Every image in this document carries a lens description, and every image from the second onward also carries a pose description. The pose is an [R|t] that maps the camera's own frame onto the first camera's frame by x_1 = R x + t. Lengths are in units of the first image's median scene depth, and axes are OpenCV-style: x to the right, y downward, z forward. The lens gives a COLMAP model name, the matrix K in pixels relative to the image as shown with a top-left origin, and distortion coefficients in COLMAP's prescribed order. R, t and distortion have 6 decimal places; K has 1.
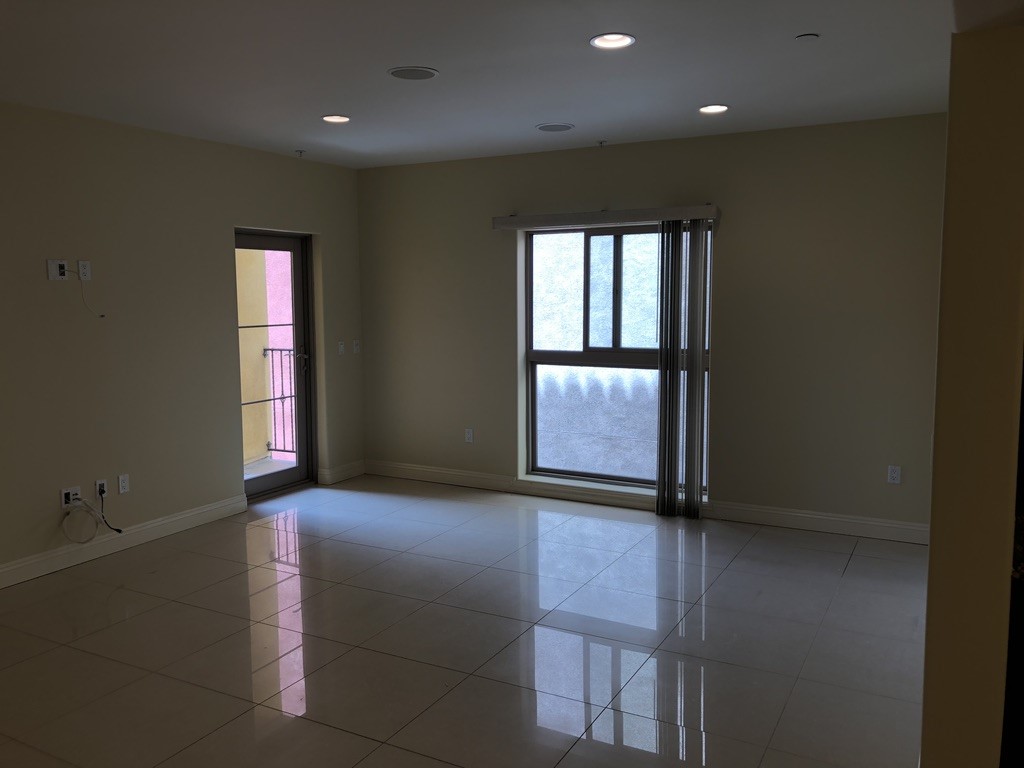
lens RADIAL K [[846.0, 0, 493.2], [0, 846.0, 368.1], [0, 0, 1]] dist [0.051786, -0.043458]
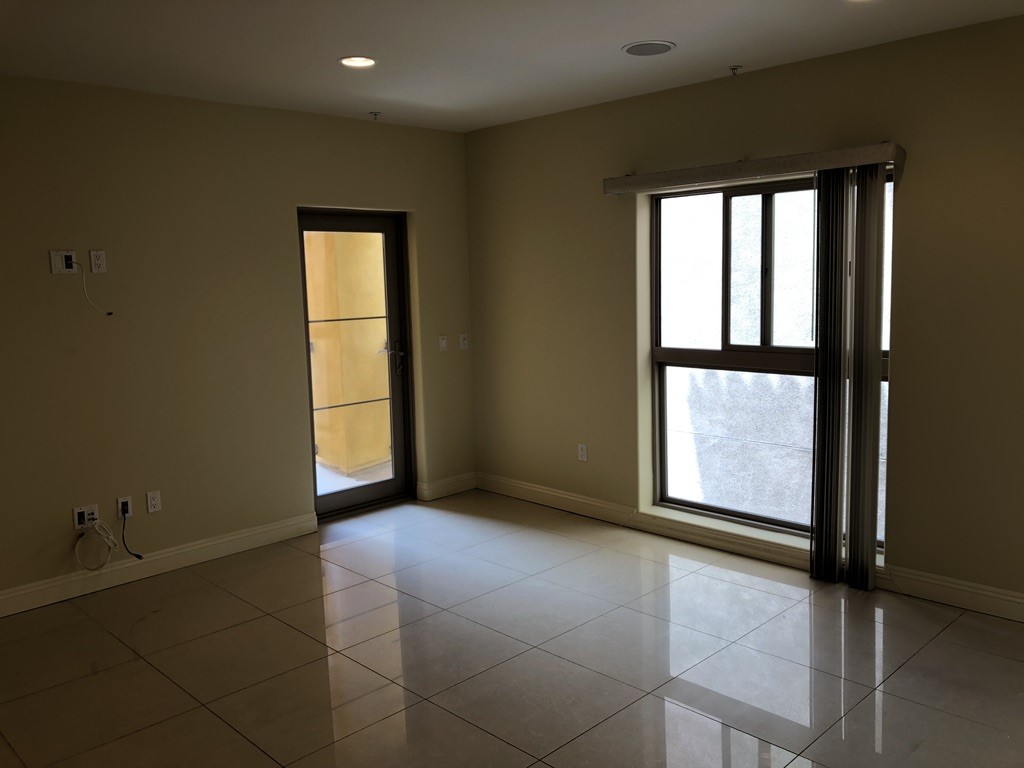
lens RADIAL K [[846.0, 0, 517.9], [0, 846.0, 371.1], [0, 0, 1]] dist [0.051786, -0.043458]
pose [[0.957757, 0.011945, -0.287329, 0.154017], [-0.003668, 0.999563, 0.029328, -0.023236], [0.287554, -0.027035, 0.957383, 0.221891]]
